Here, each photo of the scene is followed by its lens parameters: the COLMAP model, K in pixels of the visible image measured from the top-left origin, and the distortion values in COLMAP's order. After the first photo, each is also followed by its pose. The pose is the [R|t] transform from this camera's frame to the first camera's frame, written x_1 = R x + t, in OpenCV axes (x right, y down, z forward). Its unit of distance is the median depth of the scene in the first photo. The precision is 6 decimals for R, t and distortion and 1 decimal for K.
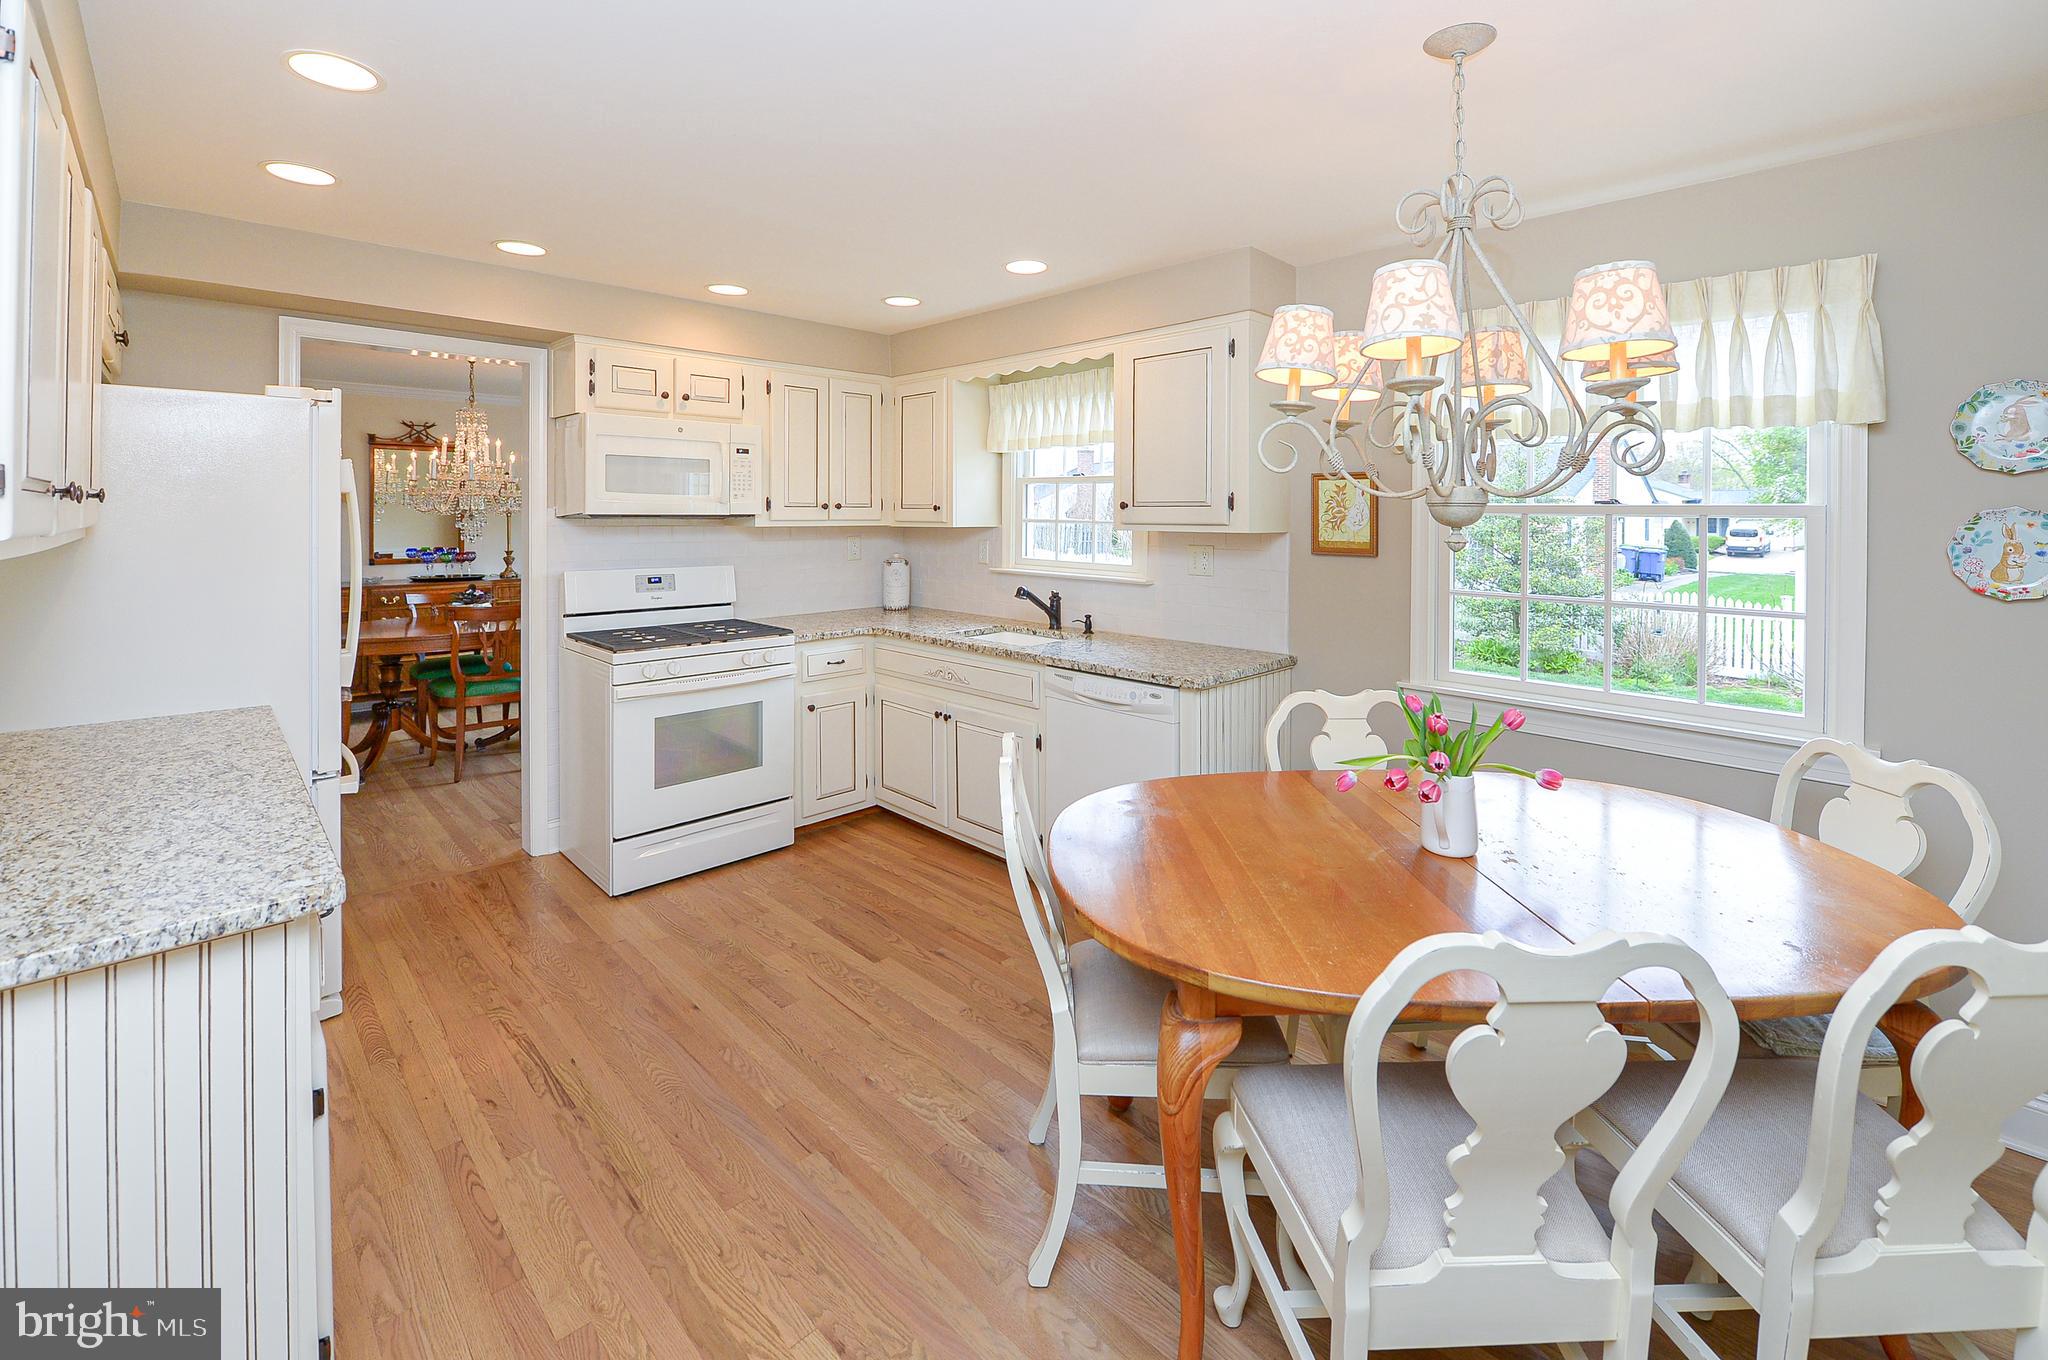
lens RADIAL K [[864.6, 0, 995.3], [0, 864.6, 524.8], [0, 0, 1]] dist [-0.031418, -0.000126]
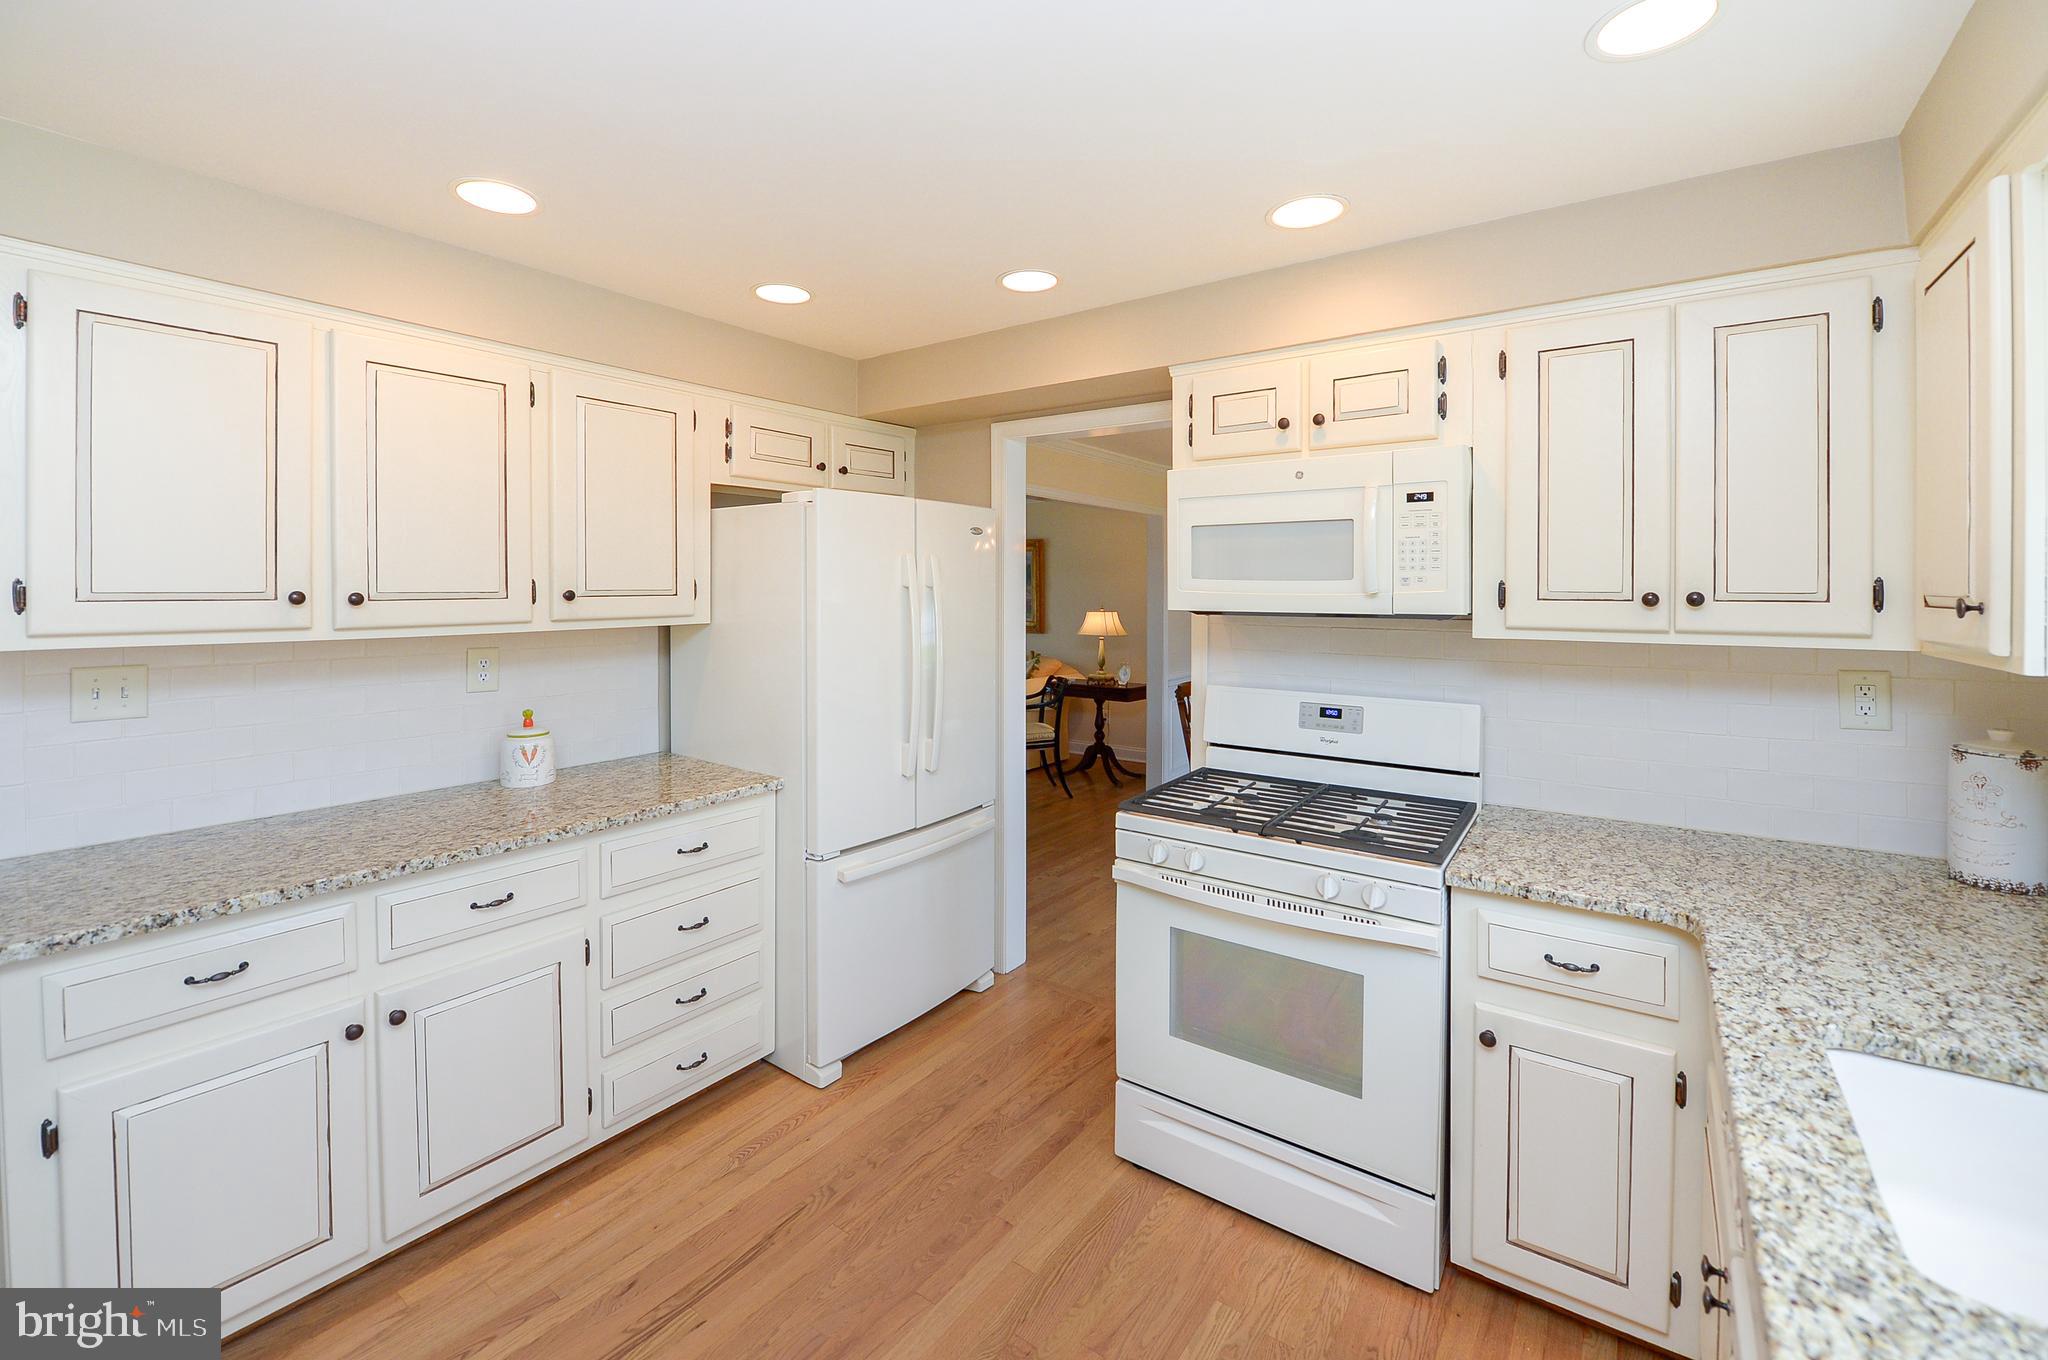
lens RADIAL K [[835.4, 0, 1022.0], [0, 835.4, 586.3], [0, 0, 1]] dist [-0.025309, -0.000092]
pose [[0.165878, -0.001114, -0.986146, 0.177323], [-0.008143, 0.999964, -0.002500, -0.026376], [0.986113, 0.008445, 0.165863, 0.669491]]
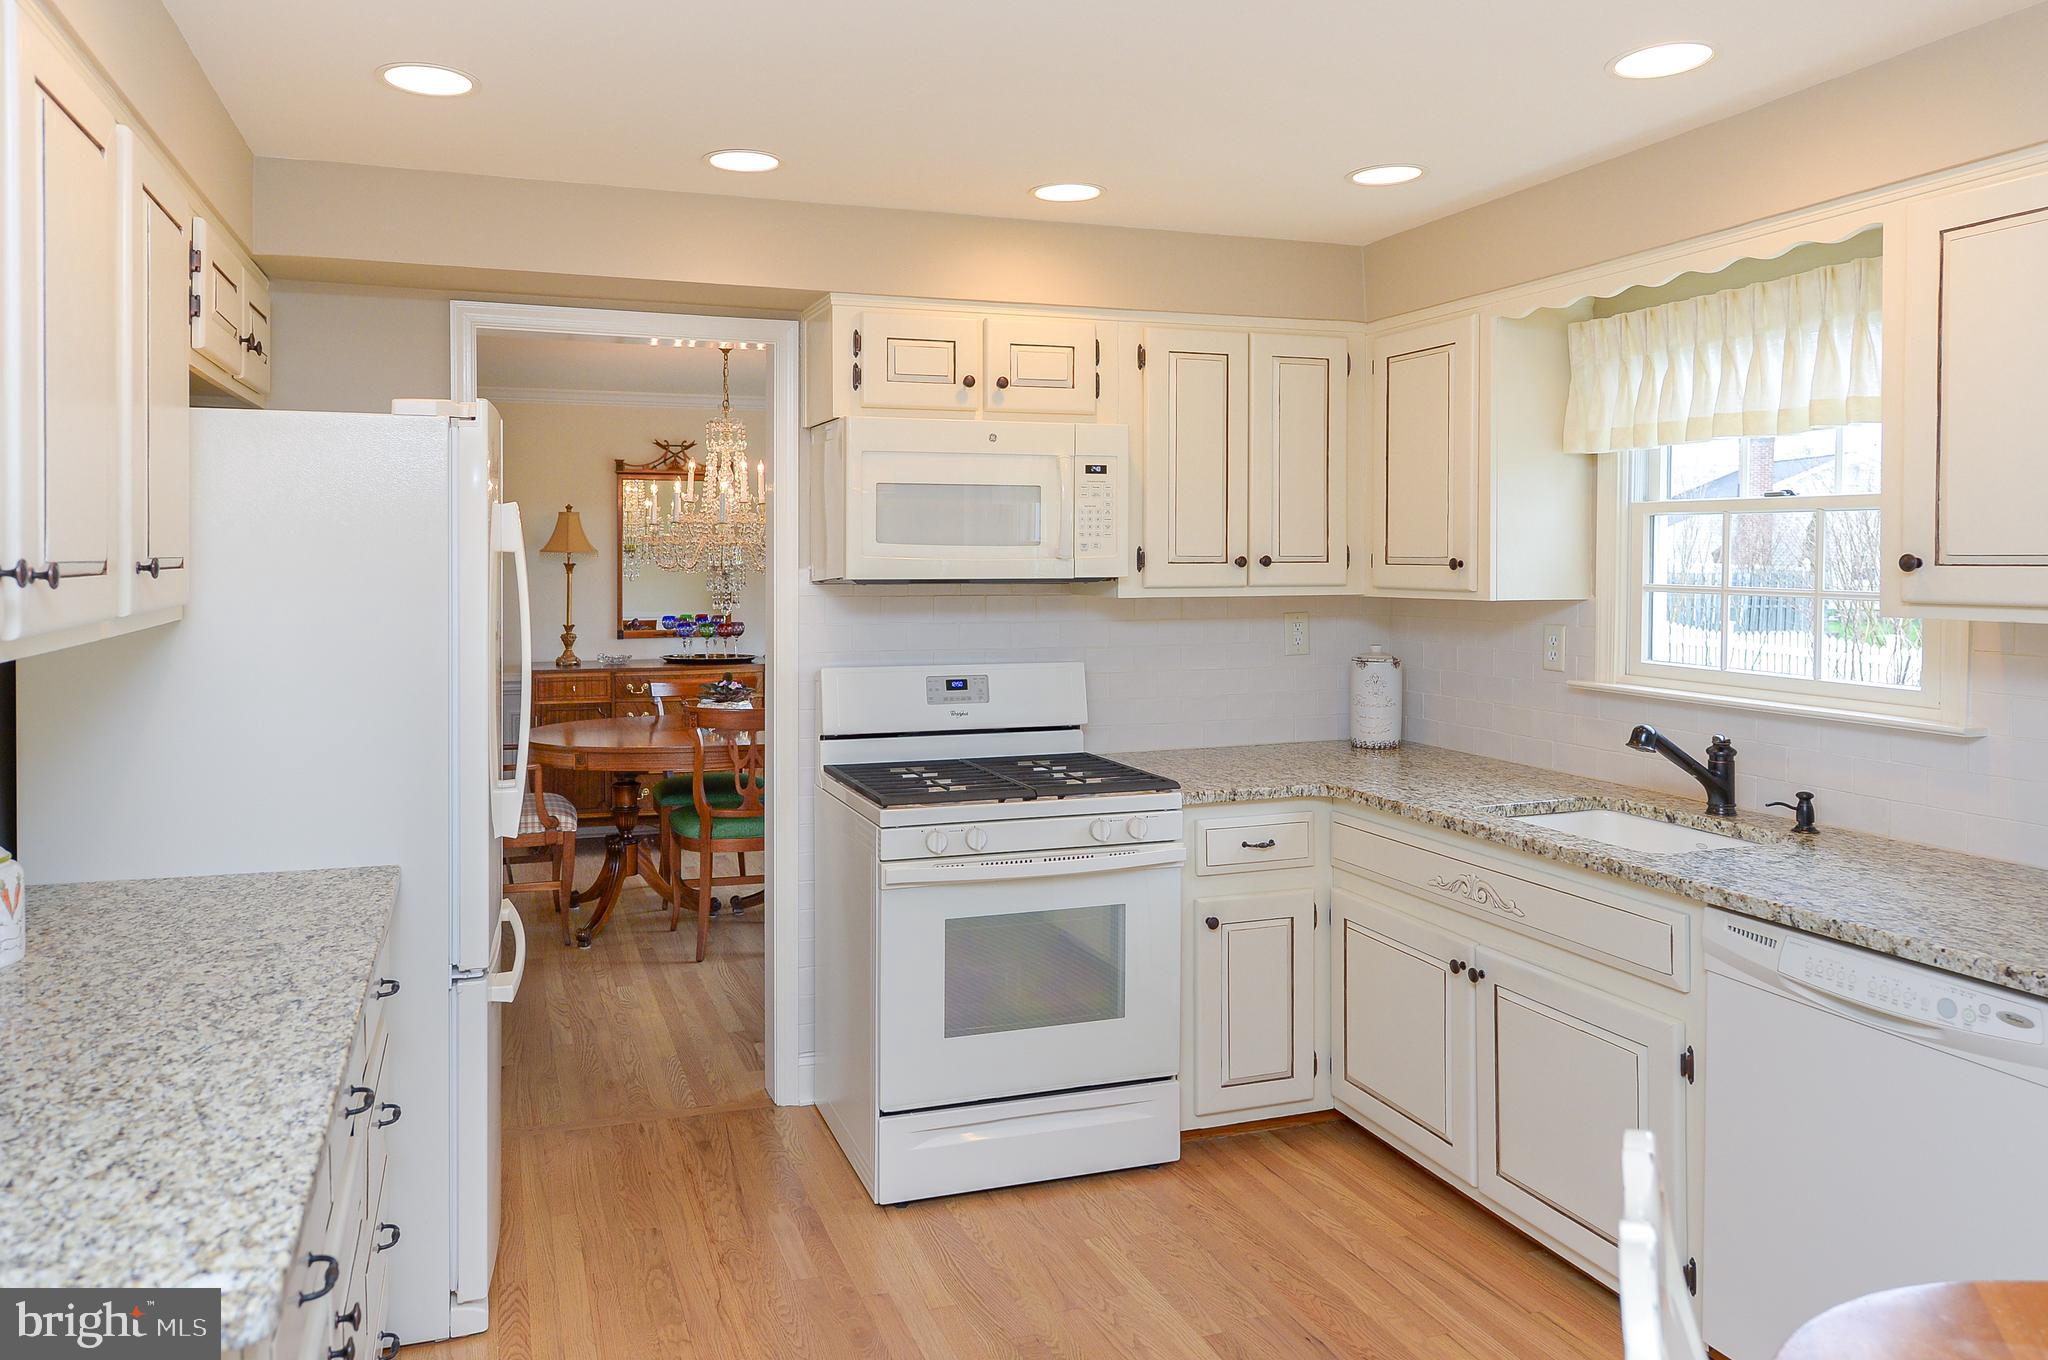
lens RADIAL K [[1340.2, 0, 889.1], [0, 1340.2, 585.3], [0, 0, 1]] dist [0.003737, 0.000367]
pose [[0.892193, 0.004408, -0.451632, -0.007657], [-0.000792, 0.999966, 0.008195, -0.014071], [0.451653, -0.006953, 0.892167, 0.125591]]
